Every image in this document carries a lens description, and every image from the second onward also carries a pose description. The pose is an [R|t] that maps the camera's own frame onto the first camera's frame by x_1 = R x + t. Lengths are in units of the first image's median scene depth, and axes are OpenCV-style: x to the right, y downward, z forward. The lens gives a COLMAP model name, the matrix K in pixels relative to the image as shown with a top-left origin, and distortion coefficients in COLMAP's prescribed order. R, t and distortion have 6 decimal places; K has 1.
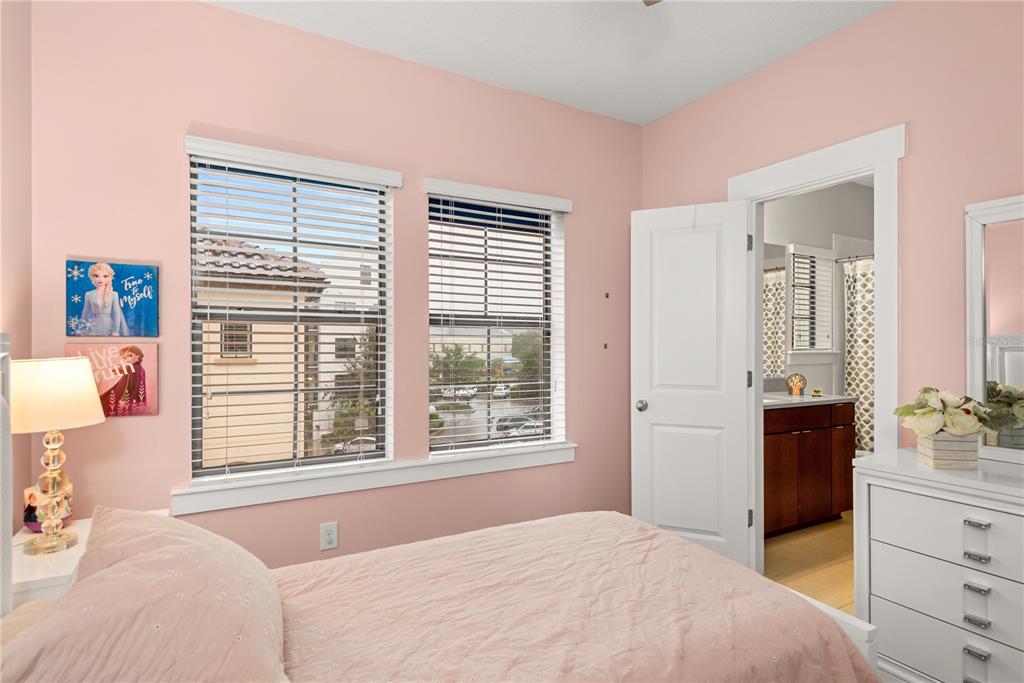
lens RADIAL K [[538.7, 0, 512.0], [0, 538.7, 341.5], [0, 0, 1]] dist [0.020585, -0.000125]
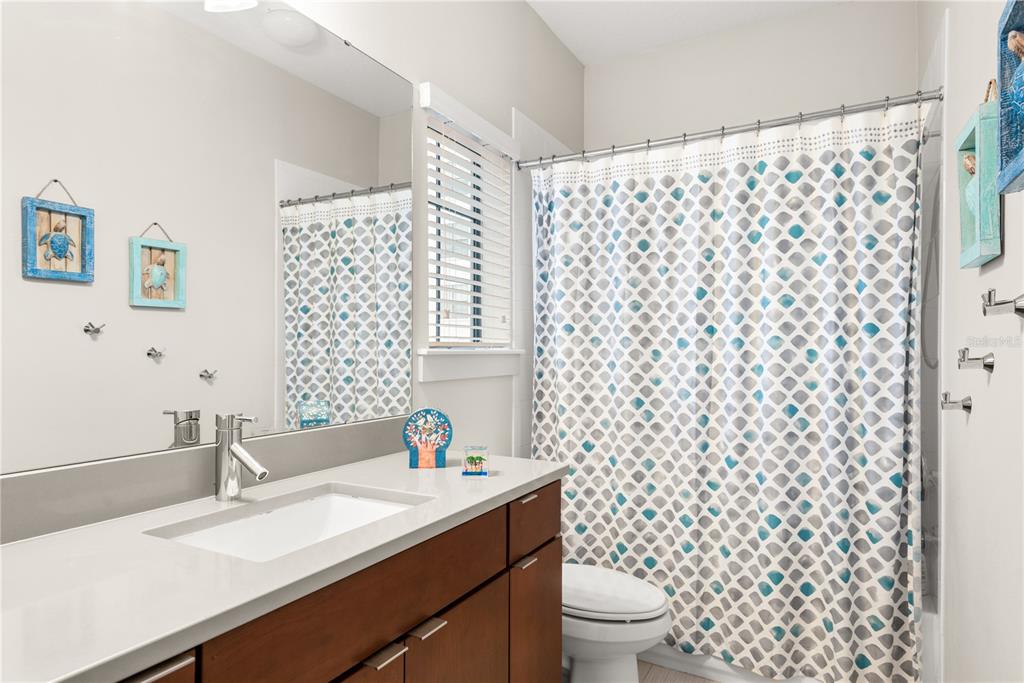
lens RADIAL K [[569.1, 0, 512.0], [0, 569.1, 341.5], [0, 0, 1]] dist [-0.004550, -0.000722]
pose [[0.858763, 0.007217, 0.512322, 0.334701], [-0.002602, 0.999949, -0.009724, 0.015753], [-0.512366, 0.007018, 0.858738, 0.570131]]
